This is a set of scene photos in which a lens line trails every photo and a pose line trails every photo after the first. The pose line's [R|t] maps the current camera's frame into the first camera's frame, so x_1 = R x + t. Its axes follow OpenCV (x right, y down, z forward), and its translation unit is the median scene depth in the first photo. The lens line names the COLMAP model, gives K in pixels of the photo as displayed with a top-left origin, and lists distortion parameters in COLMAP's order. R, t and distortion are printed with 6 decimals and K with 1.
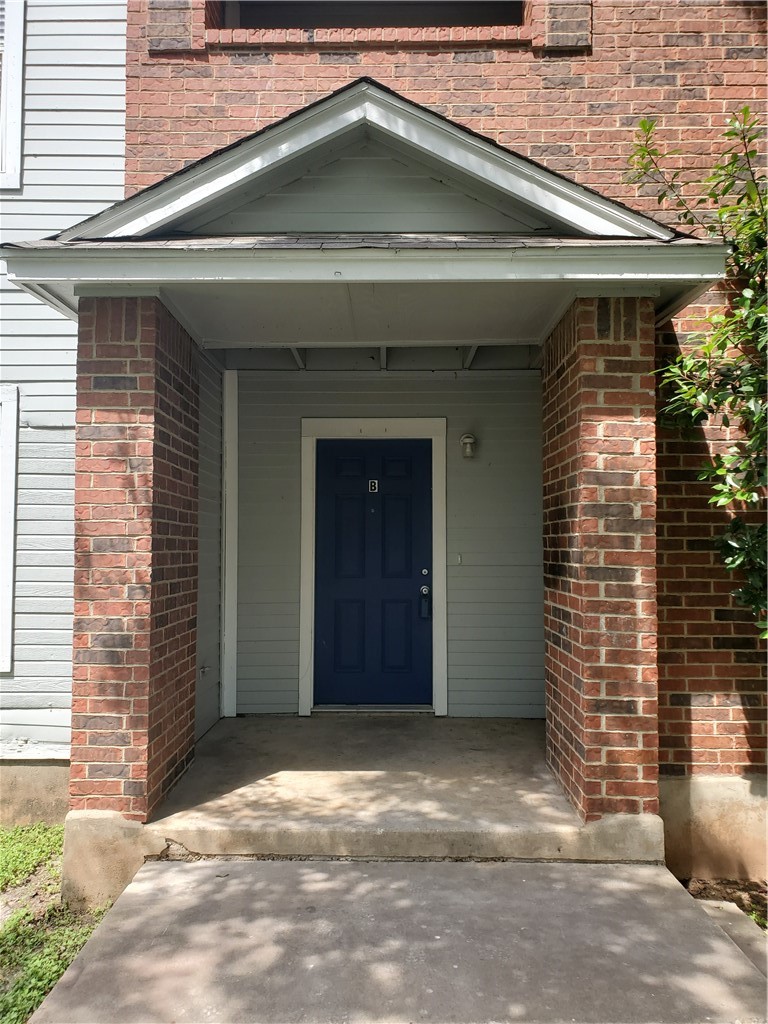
lens RADIAL K [[795.1, 0, 381.2], [0, 795.1, 511.2], [0, 0, 1]] dist [0.016649, -0.026723]
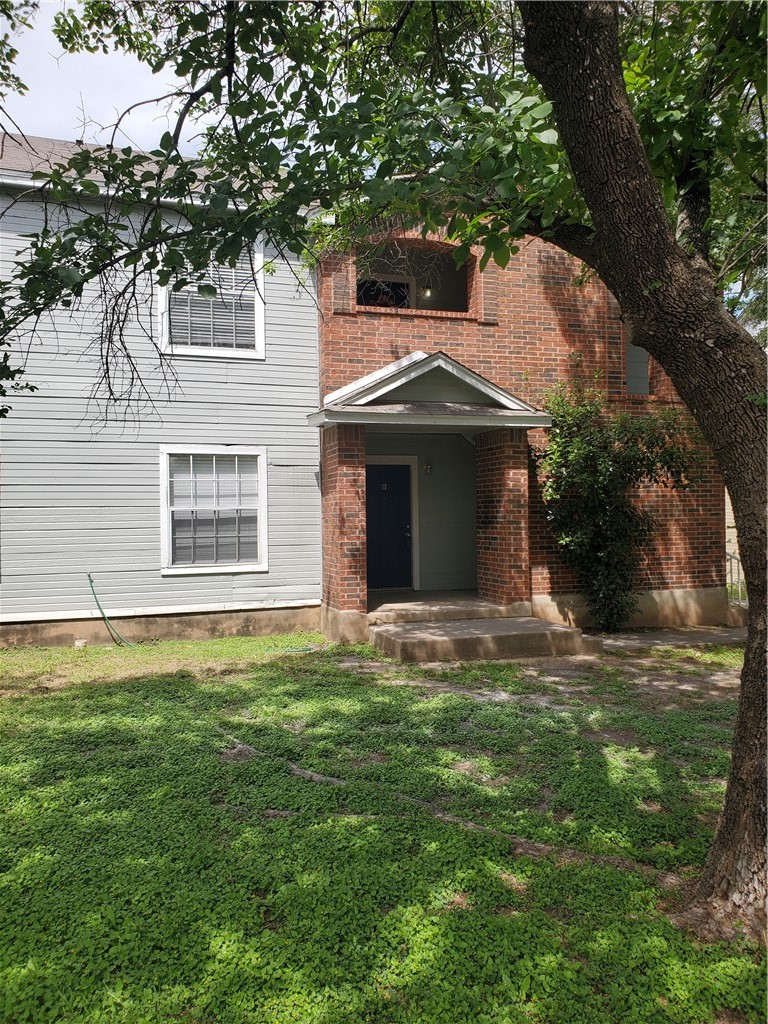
lens RADIAL K [[795.1, 0, 385.7], [0, 795.1, 512.6], [0, 0, 1]] dist [0.016649, -0.026723]
pose [[0.947229, -0.013771, 0.320263, -1.107729], [0.000934, 0.999191, 0.040202, -0.077266], [-0.320557, -0.037782, 0.946475, -1.639414]]
